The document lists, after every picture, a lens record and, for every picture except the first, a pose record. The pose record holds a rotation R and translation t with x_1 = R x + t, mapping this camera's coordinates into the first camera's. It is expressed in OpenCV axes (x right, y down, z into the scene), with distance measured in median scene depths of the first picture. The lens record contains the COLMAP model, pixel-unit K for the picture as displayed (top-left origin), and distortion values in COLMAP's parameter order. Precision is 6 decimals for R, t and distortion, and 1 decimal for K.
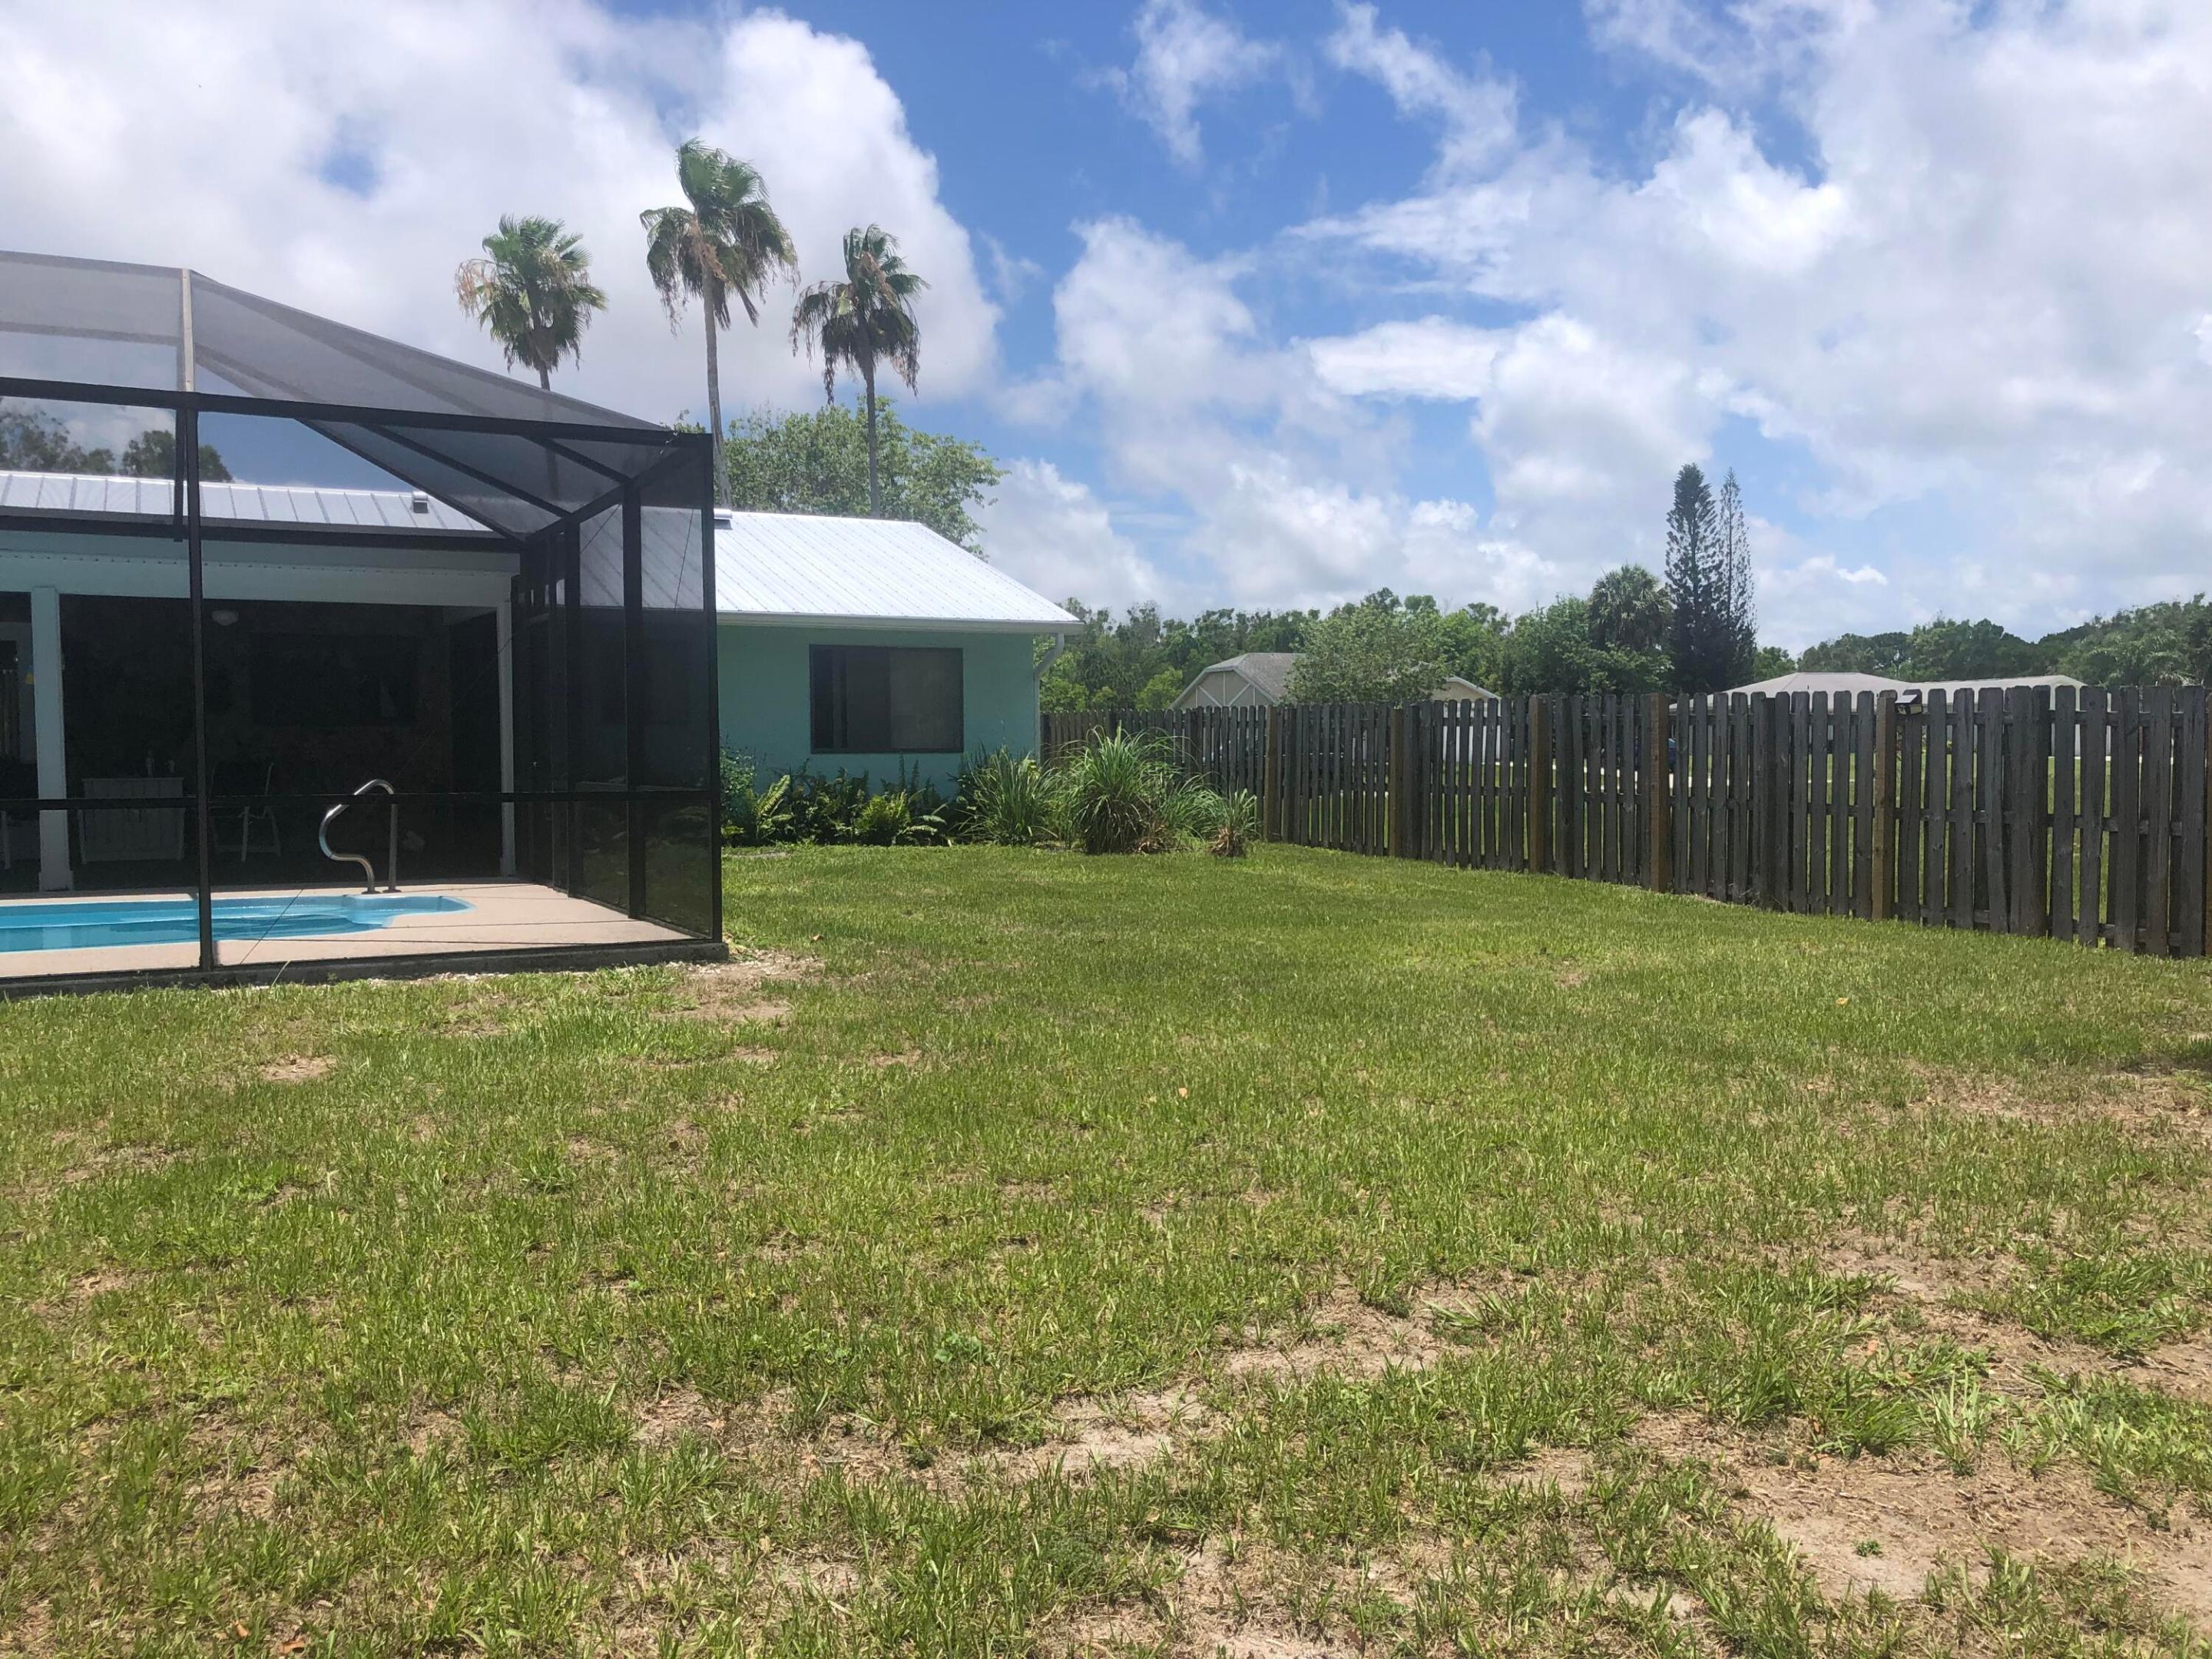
lens RADIAL K [[1820.7, 0, 1106.0], [0, 1820.7, 829.5], [0, 0, 1]] dist [0.006411, 0.017402]
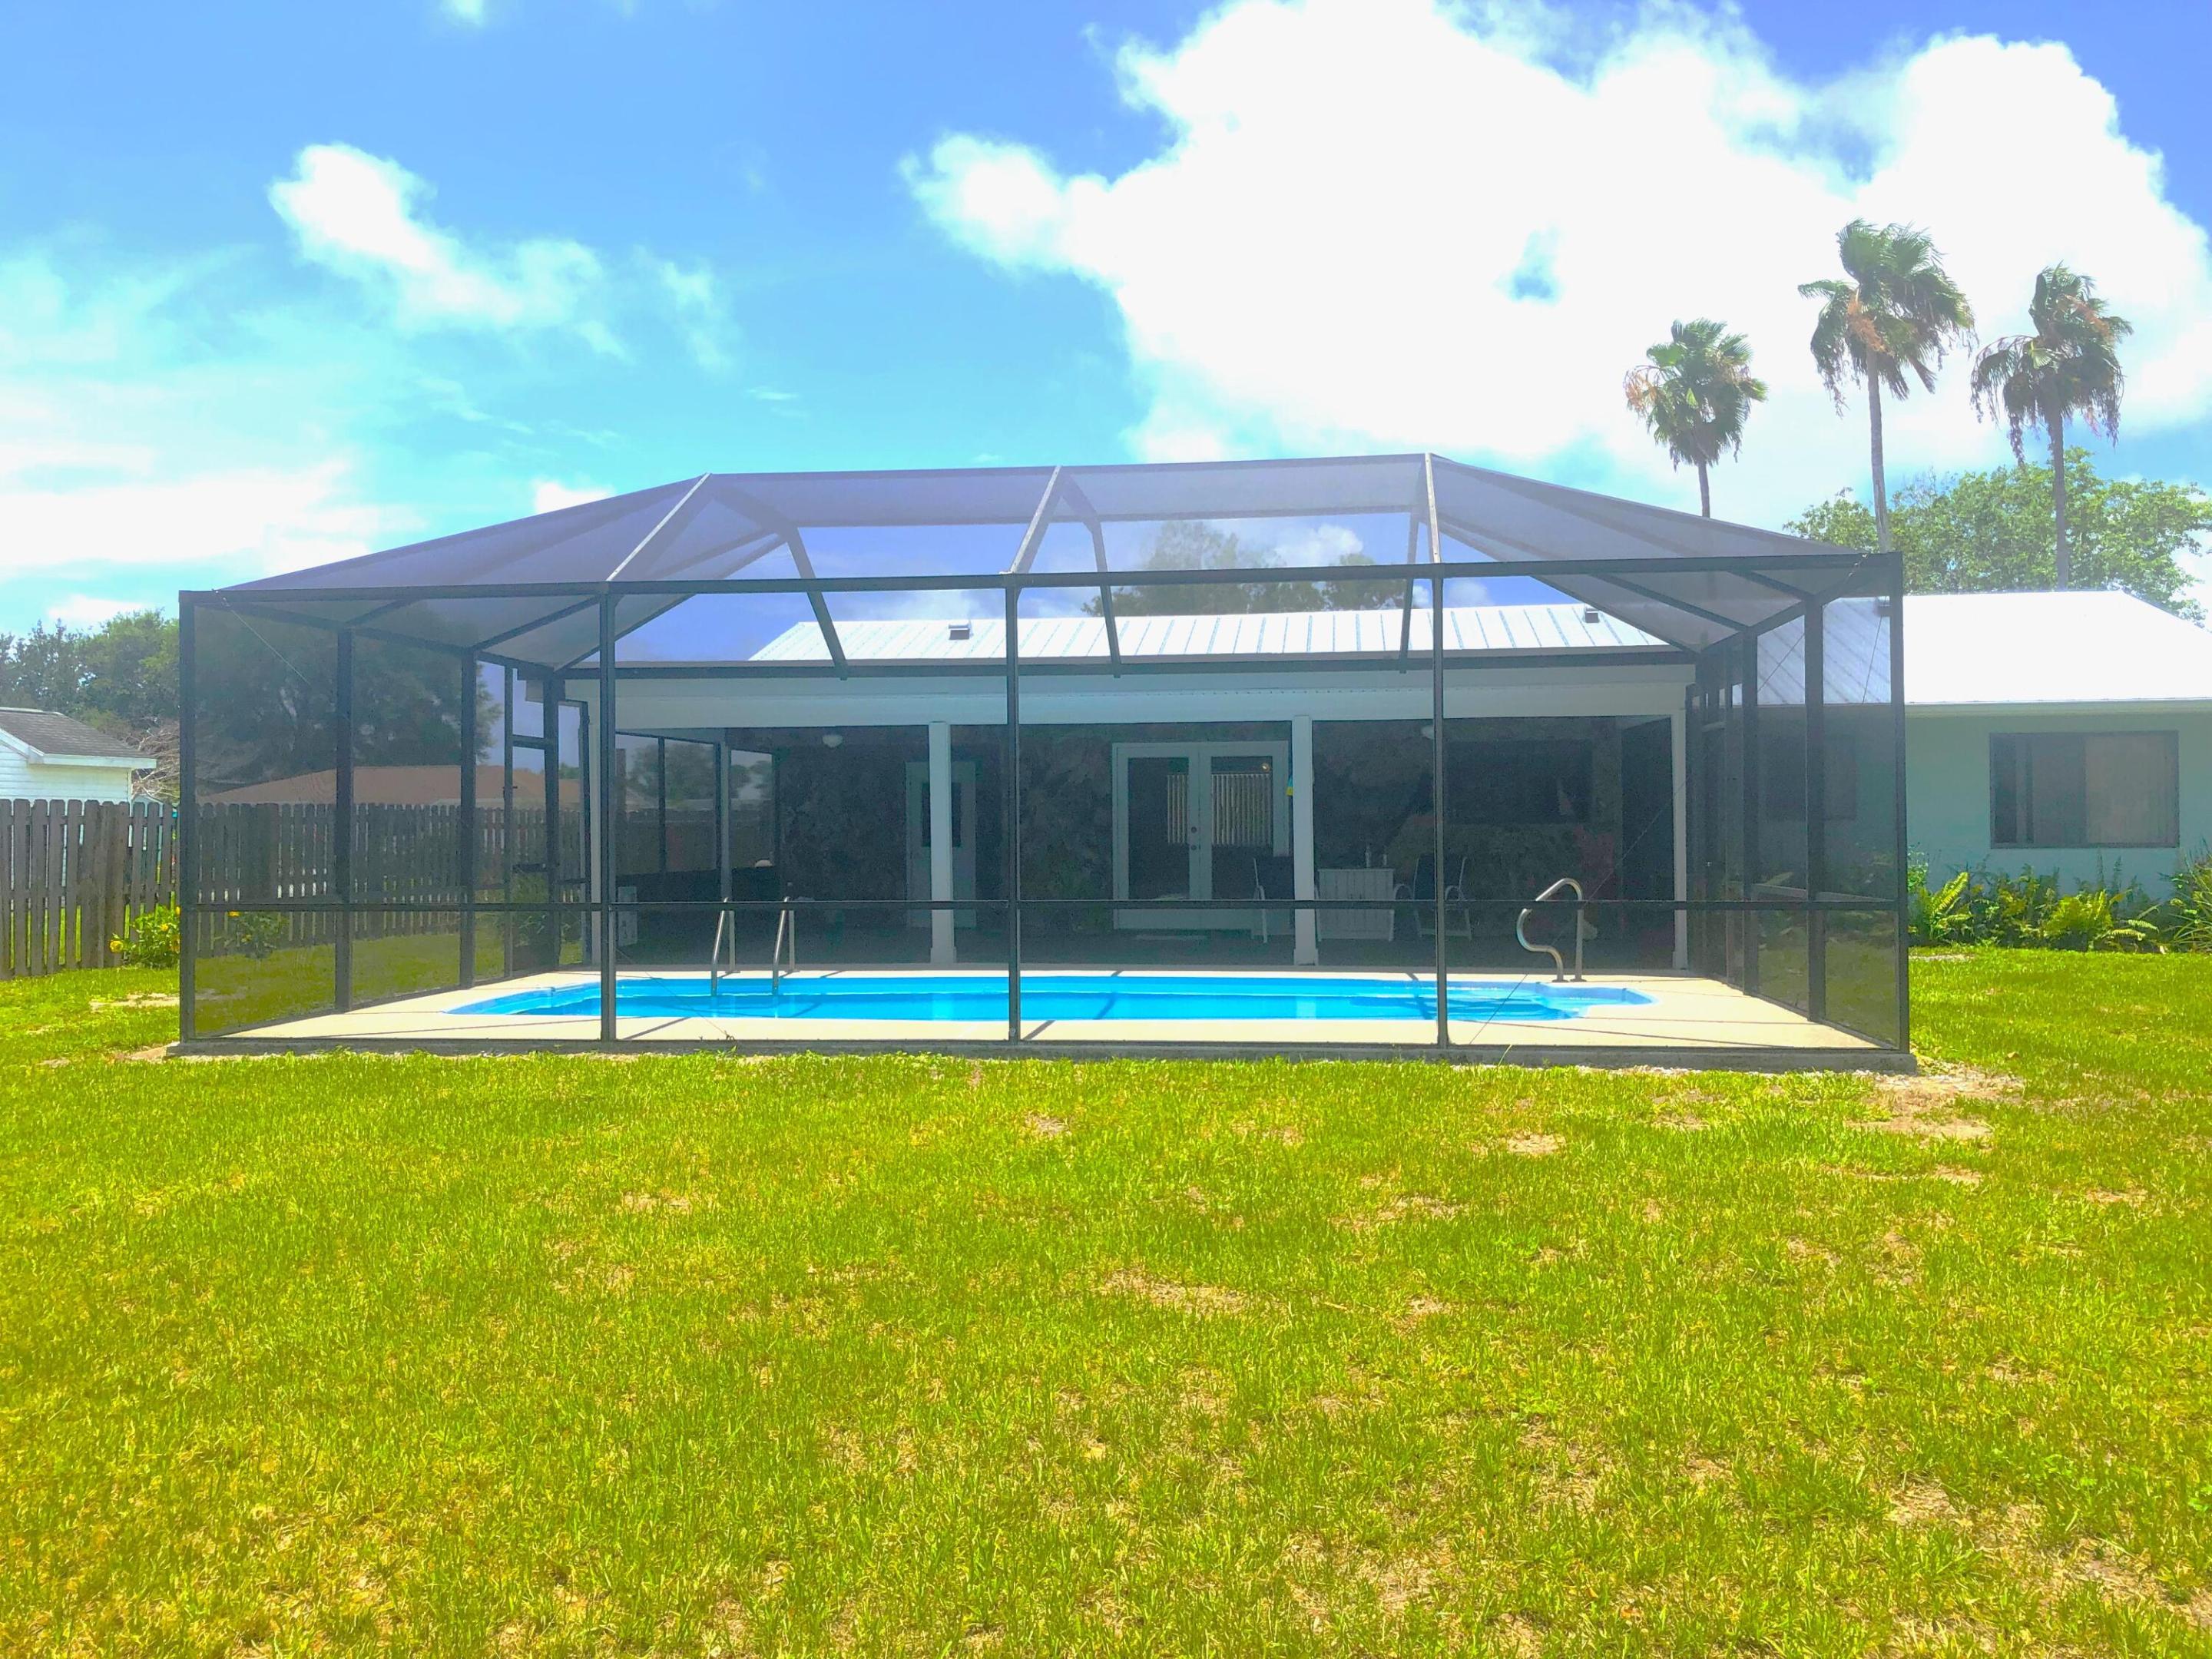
lens RADIAL K [[1820.7, 0, 1106.0], [0, 1820.7, 829.5], [0, 0, 1]] dist [0.006411, 0.017402]
pose [[0.823392, 0.002941, -0.567466, -0.006186], [-0.026046, 0.999129, -0.032615, -0.025101], [0.566875, 0.041636, 0.822751, -0.126190]]
